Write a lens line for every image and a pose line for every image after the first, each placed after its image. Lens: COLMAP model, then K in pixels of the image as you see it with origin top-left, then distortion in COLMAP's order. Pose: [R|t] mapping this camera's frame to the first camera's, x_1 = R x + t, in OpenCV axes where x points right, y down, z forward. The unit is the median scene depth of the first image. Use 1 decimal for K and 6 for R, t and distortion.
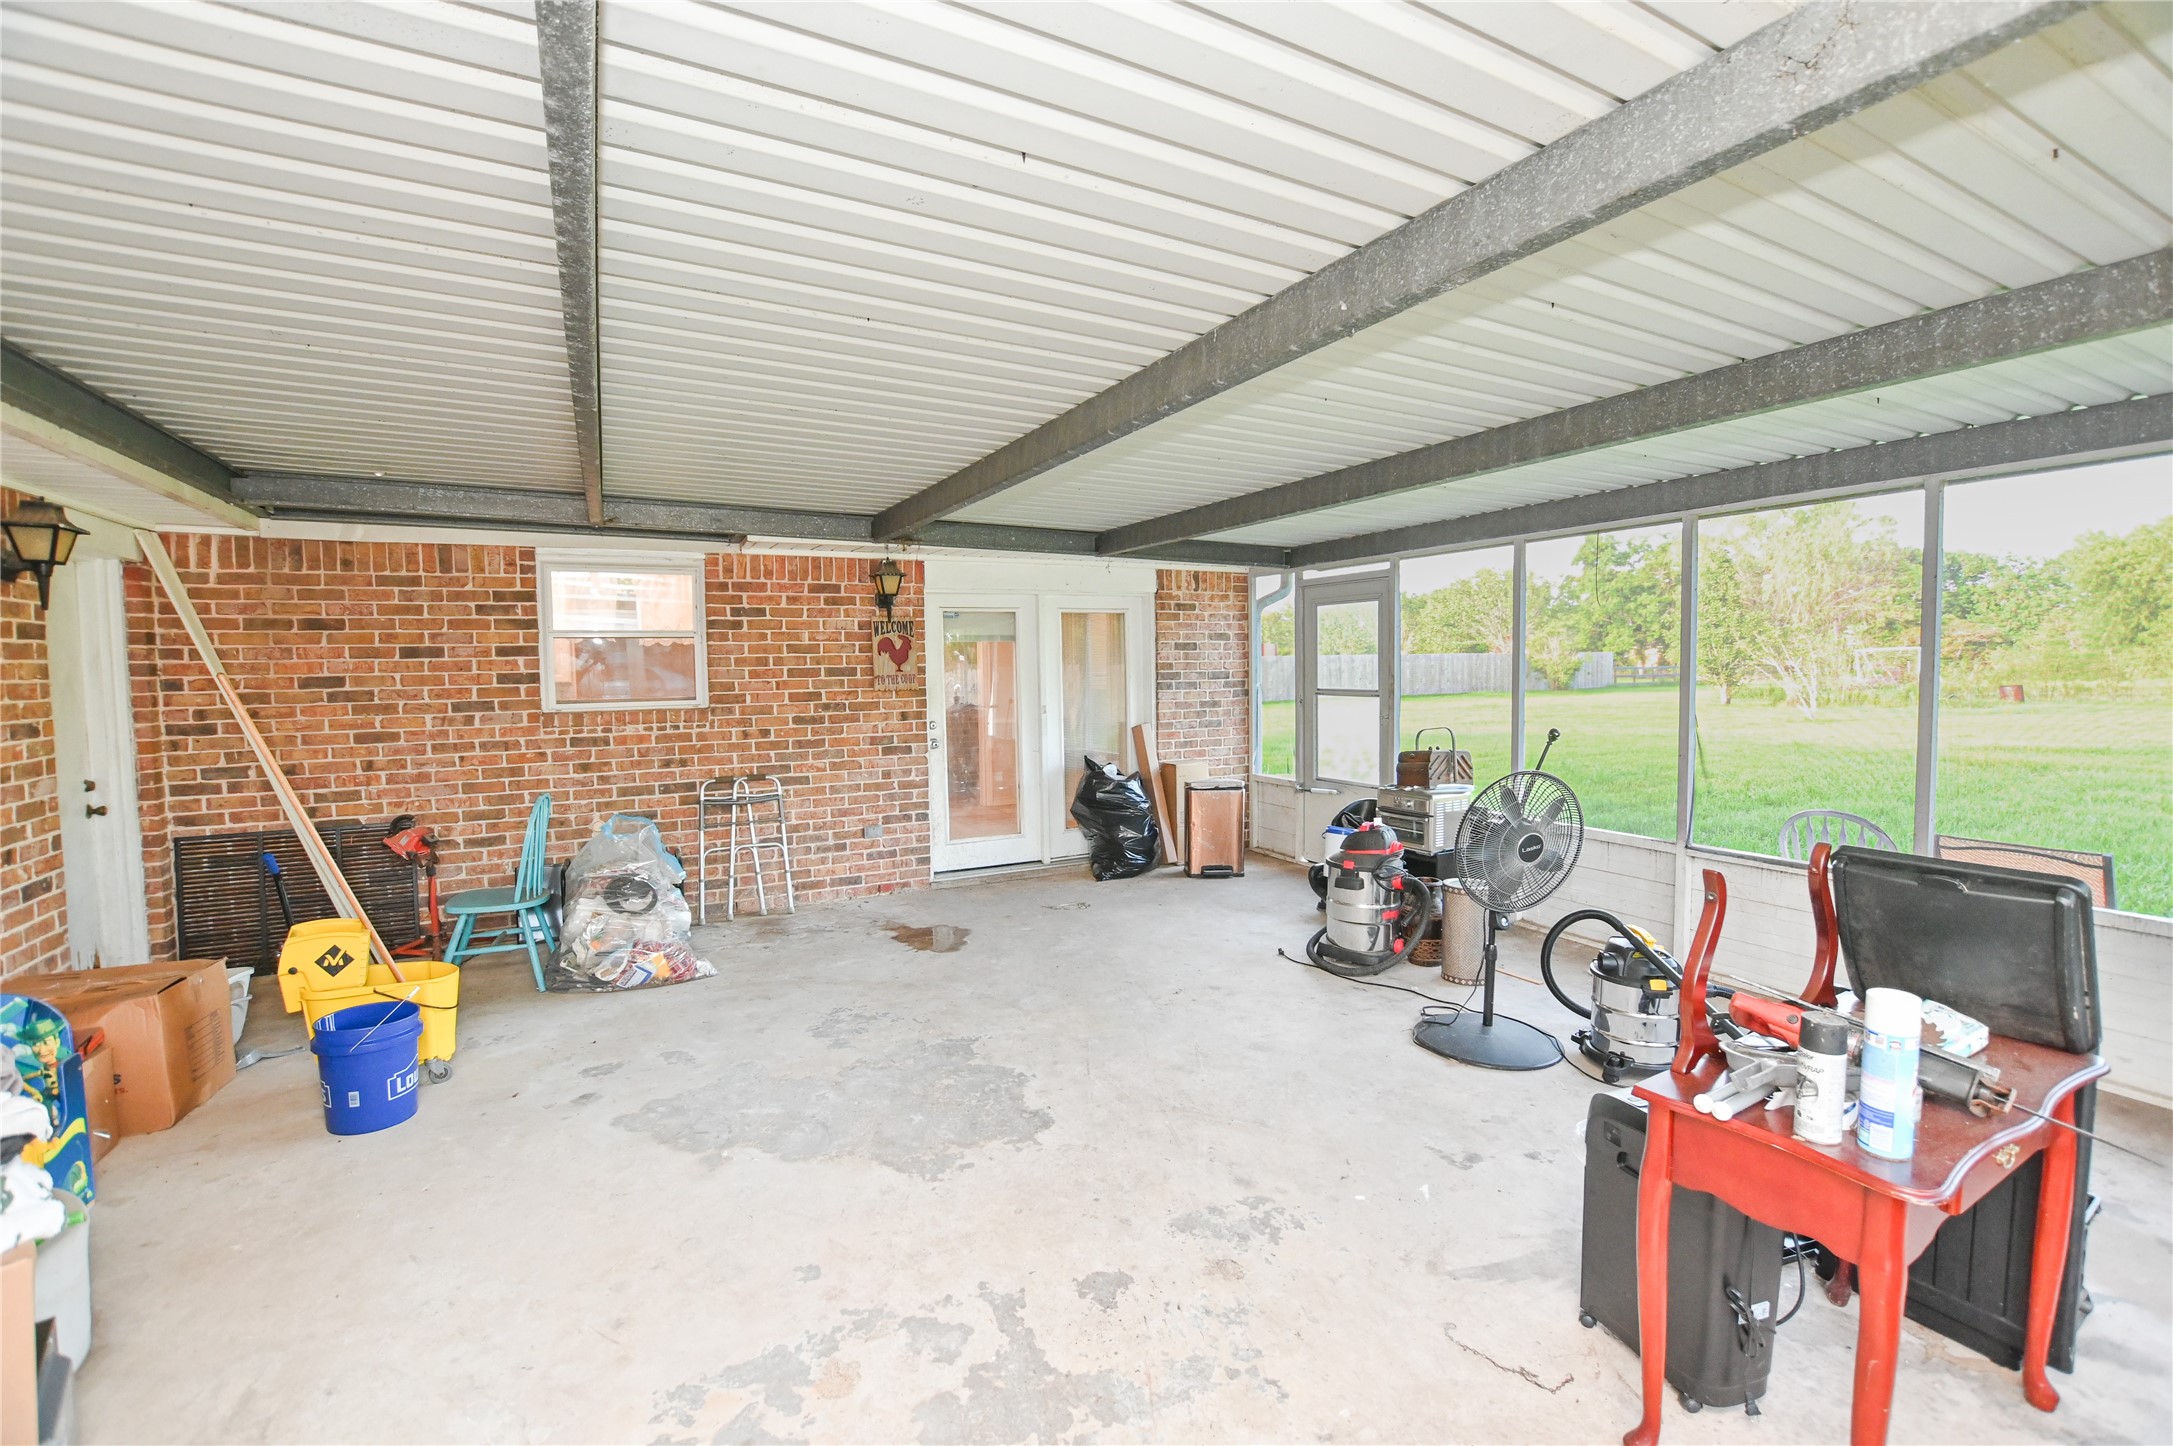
lens RADIAL K [[919.9, 0, 1091.3], [0, 919.9, 724.7], [0, 0, 1]] dist [-0.000577, -0.000001]
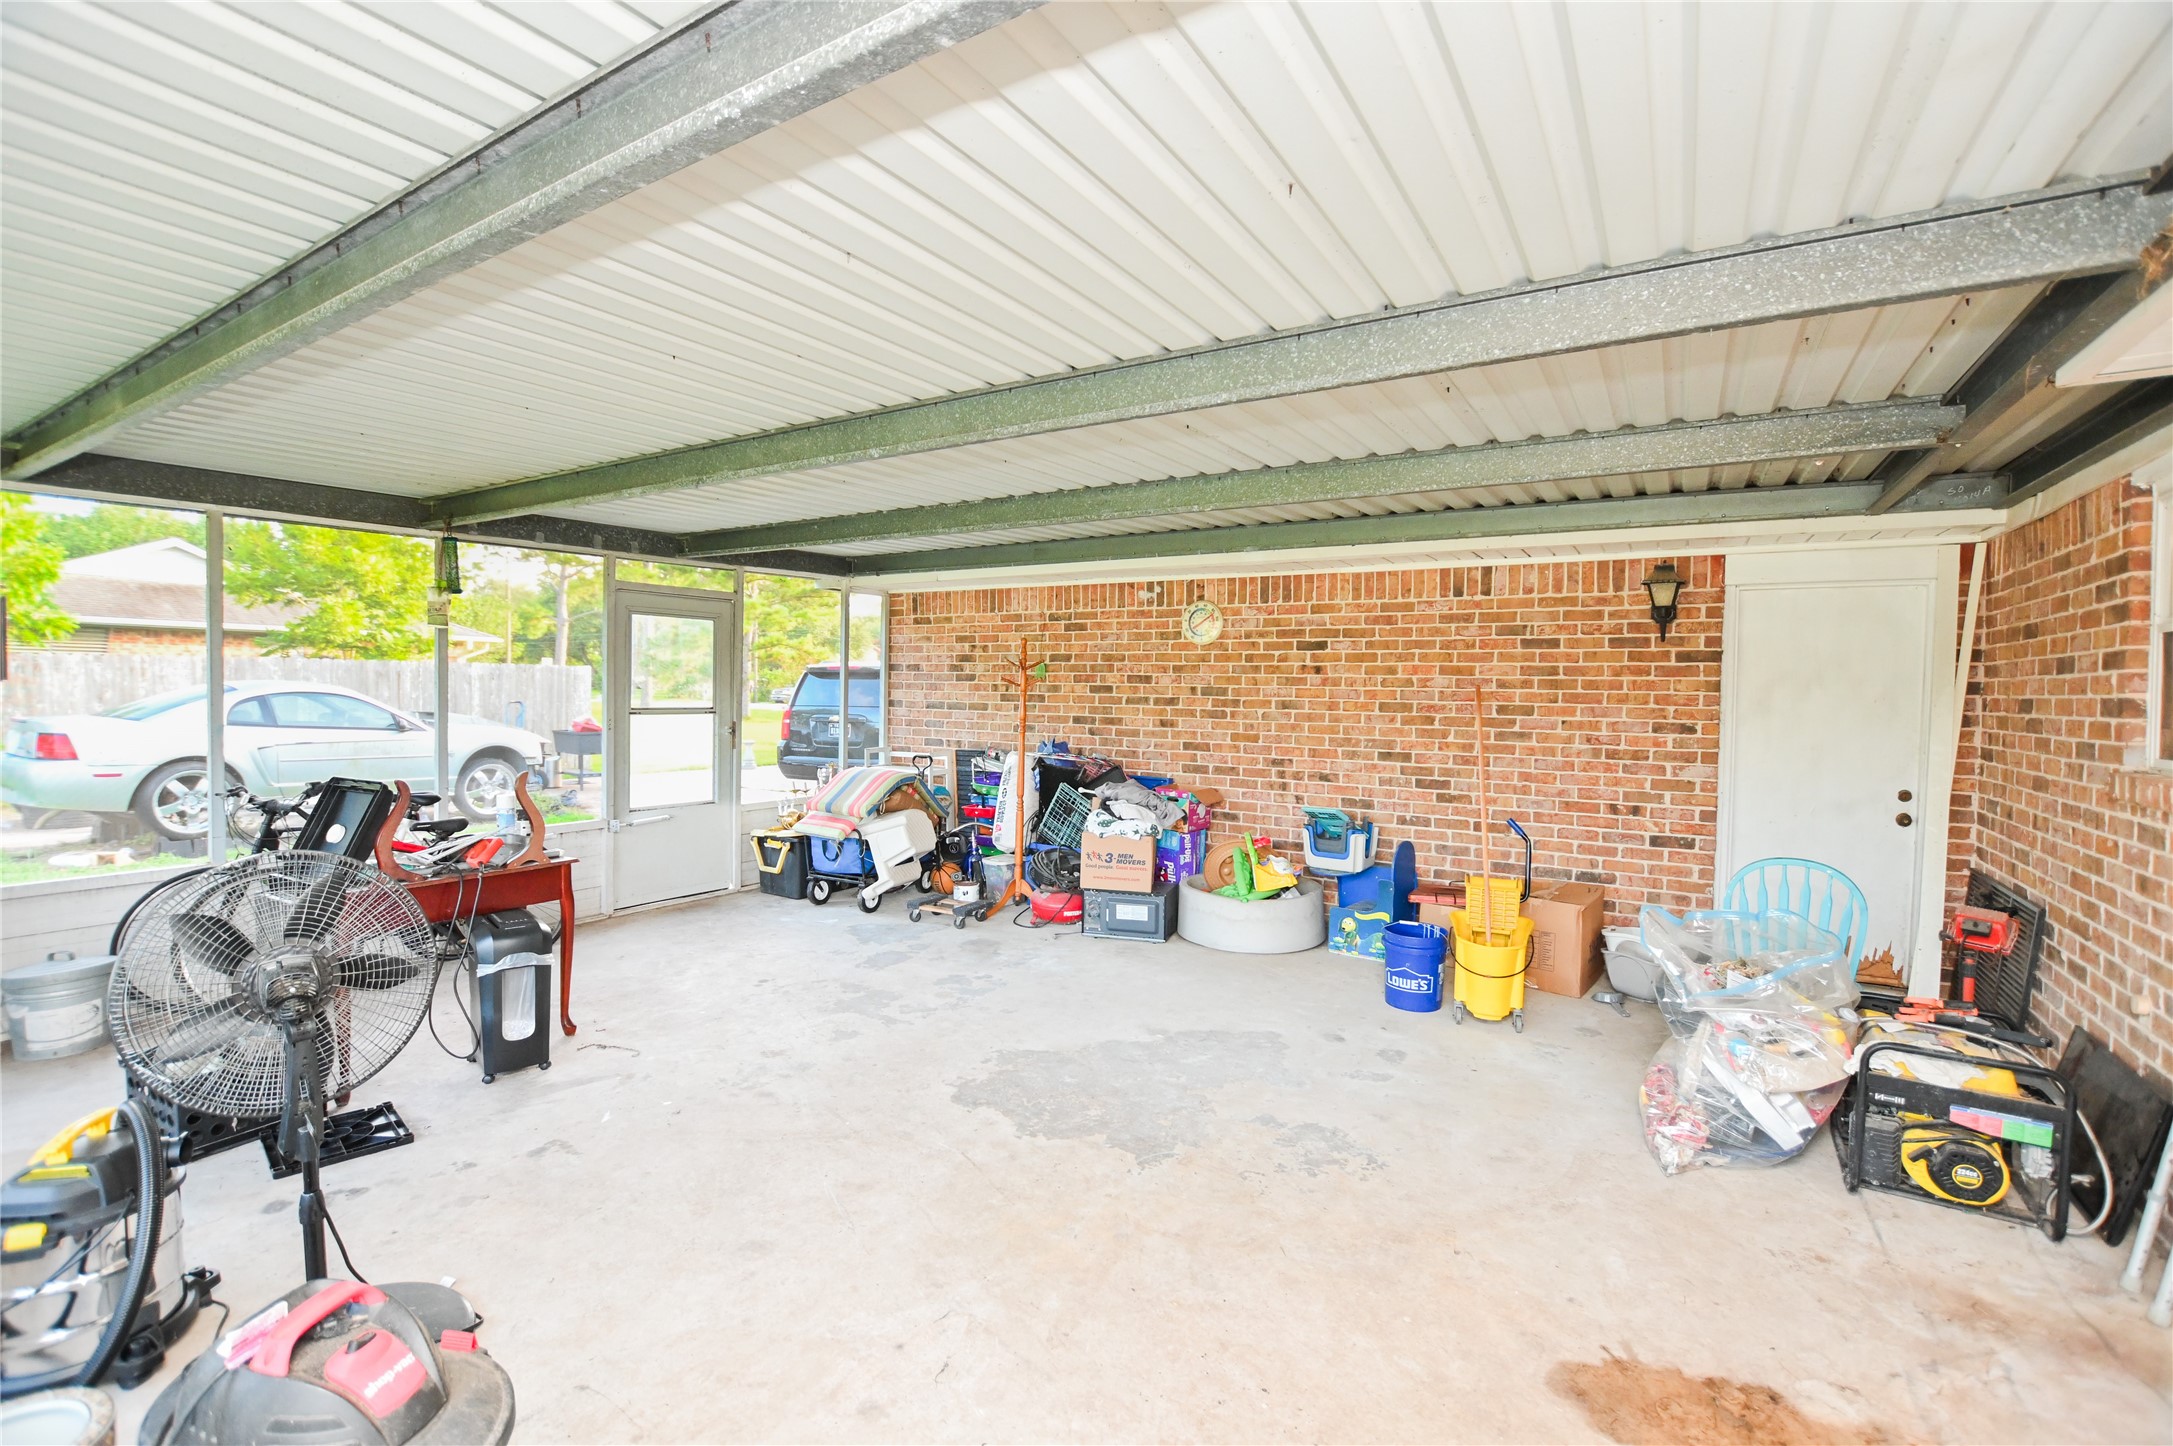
lens RADIAL K [[969.4, 0, 1081.6], [0, 969.4, 716.3], [0, 0, 1]] dist [-0.031421, 0.004589]
pose [[-0.867244, 0.010479, -0.497773, 0.336287], [-0.040560, 0.994968, 0.091612, -0.106221], [0.496229, 0.099640, -0.862455, 1.761068]]
